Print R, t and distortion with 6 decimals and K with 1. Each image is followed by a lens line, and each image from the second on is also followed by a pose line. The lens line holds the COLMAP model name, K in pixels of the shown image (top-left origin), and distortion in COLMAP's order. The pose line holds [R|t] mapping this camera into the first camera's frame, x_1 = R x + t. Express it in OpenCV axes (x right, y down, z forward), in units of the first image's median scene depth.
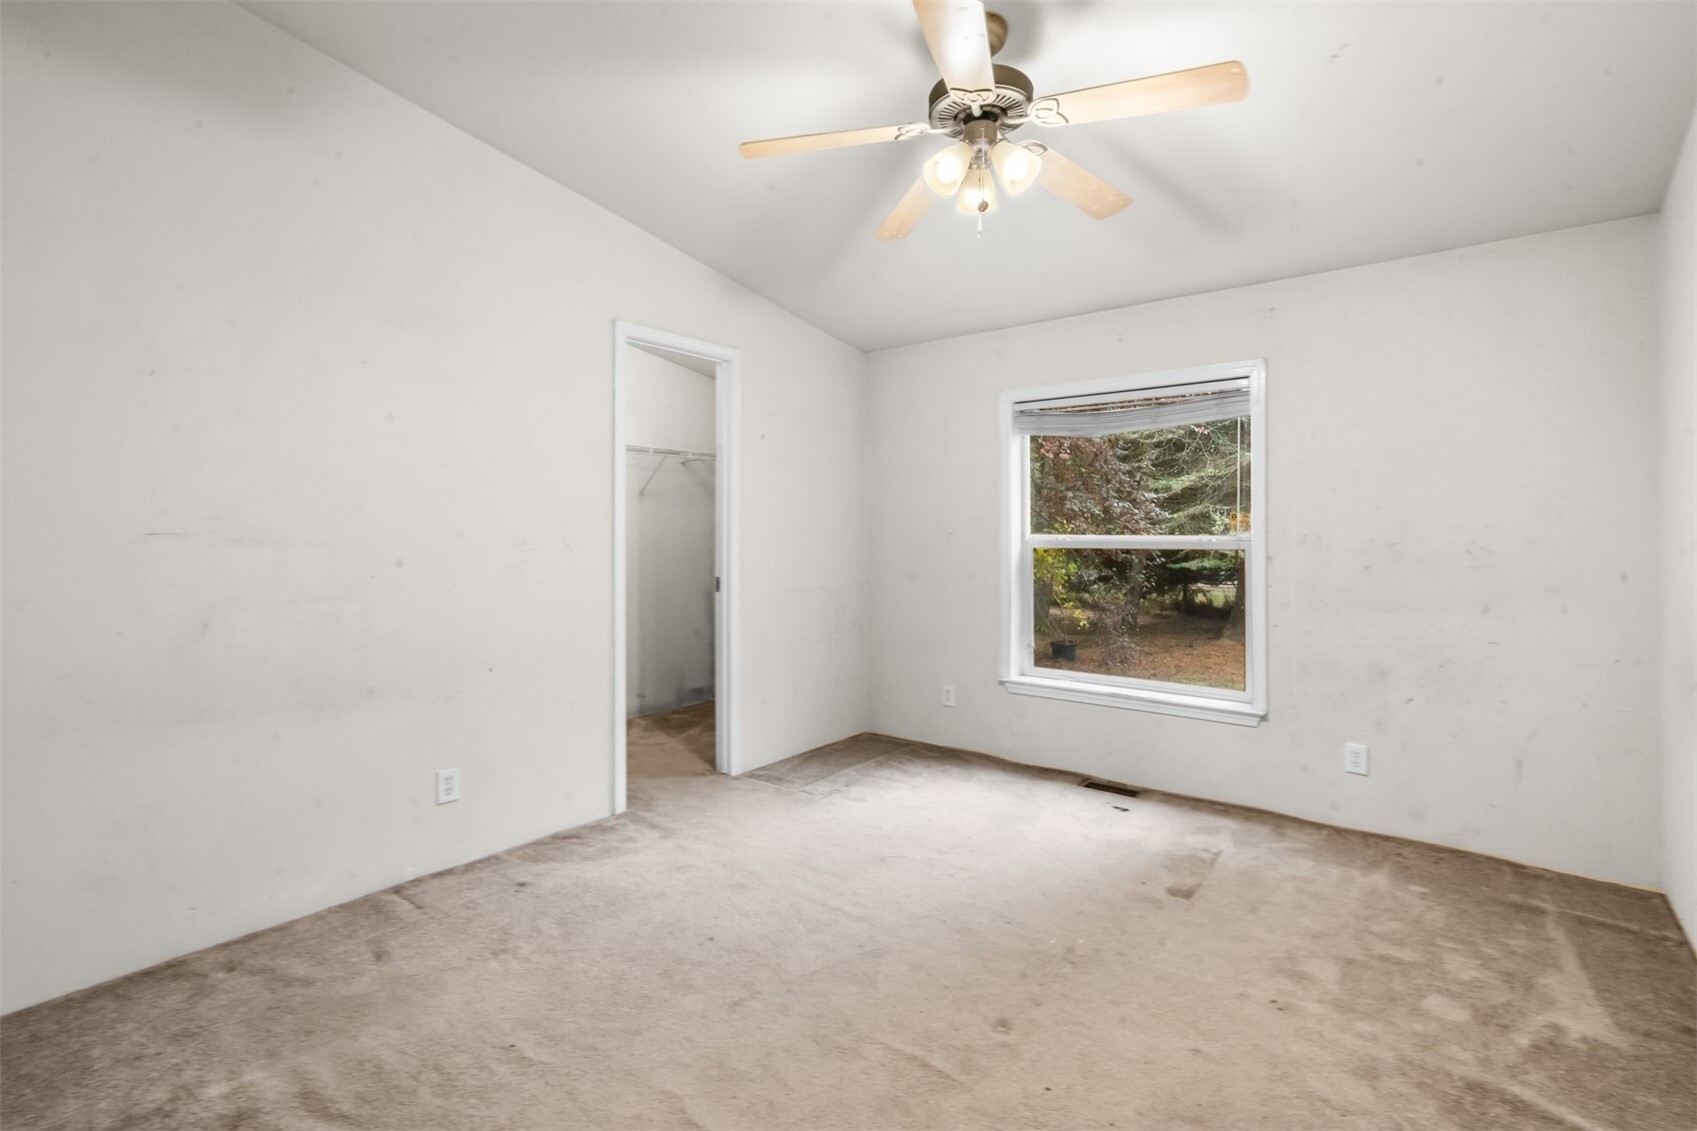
lens RADIAL K [[770.6, 0, 841.3], [0, 770.6, 555.6], [0, 0, 1]] dist [-0.003493, 0.000292]
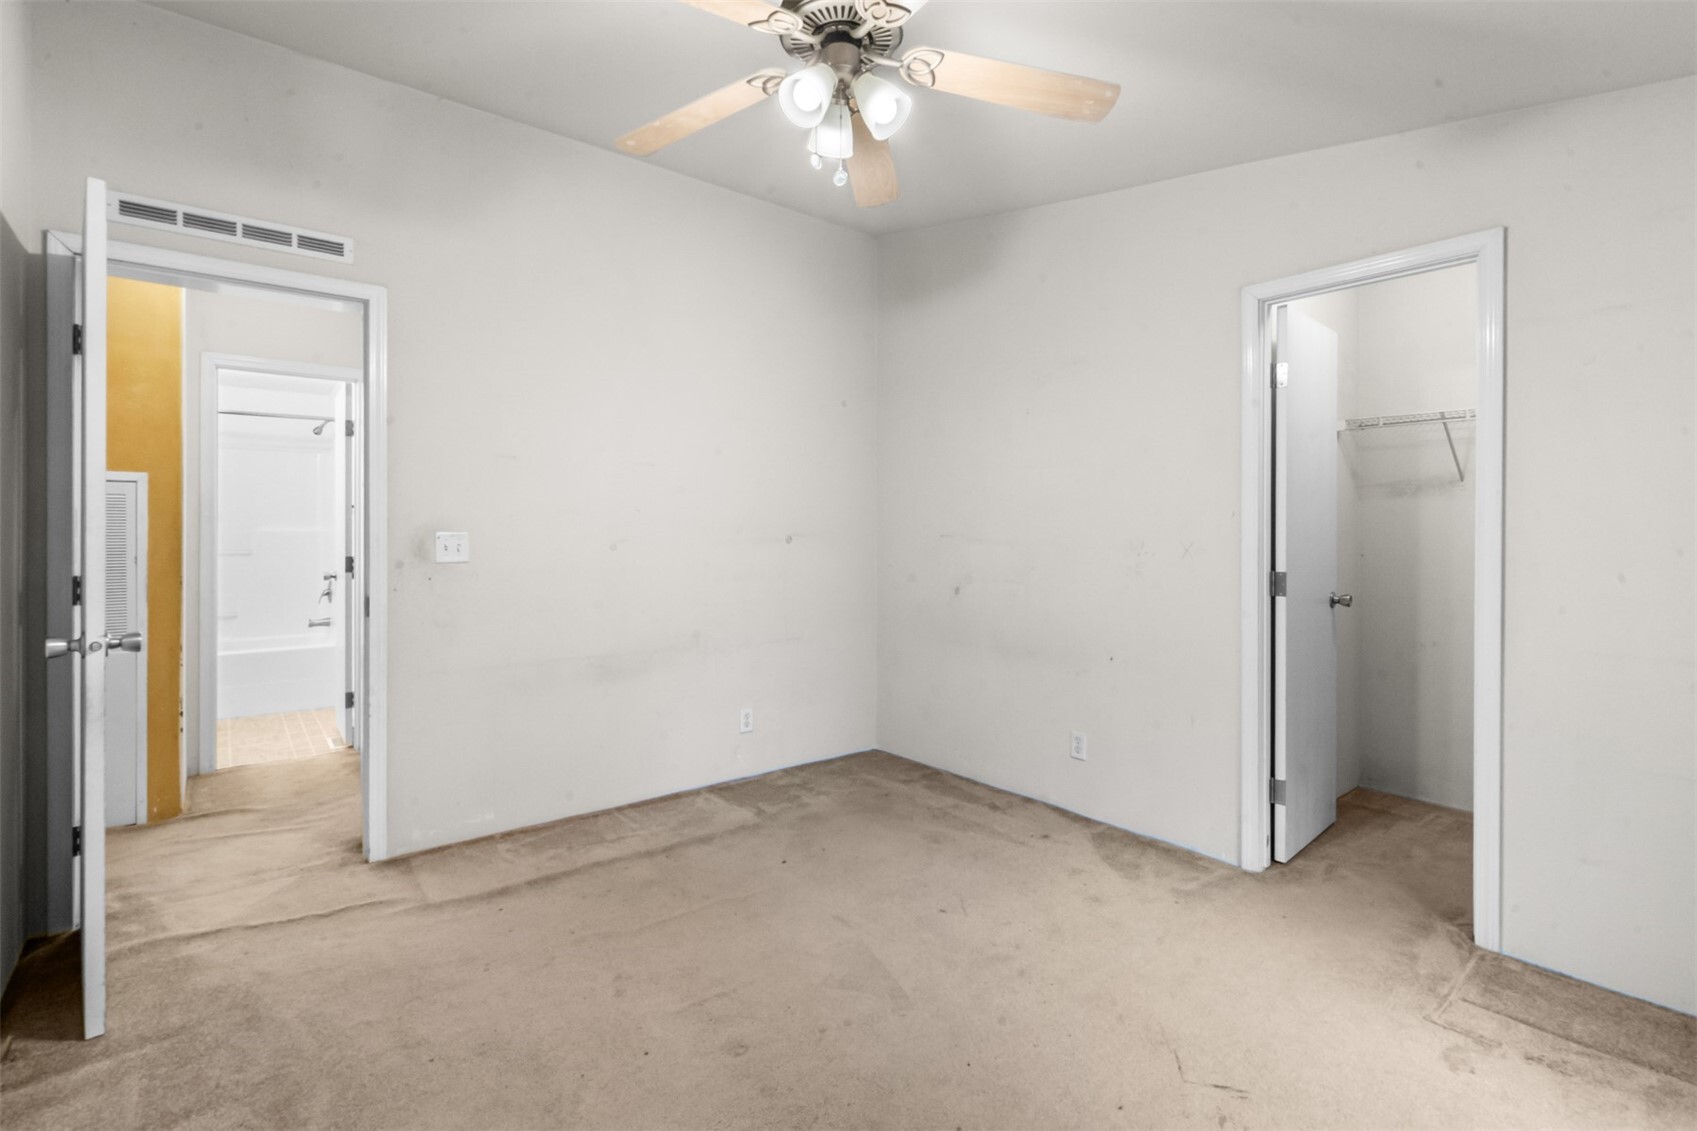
lens RADIAL K [[770.6, 0, 841.3], [0, 770.6, 555.6], [0, 0, 1]] dist [-0.003493, 0.000292]
pose [[-0.206974, 0.023051, -0.978075, 0.699648], [-0.034484, 0.998929, 0.030840, -0.020657], [0.977738, 0.040111, -0.205958, 0.826191]]
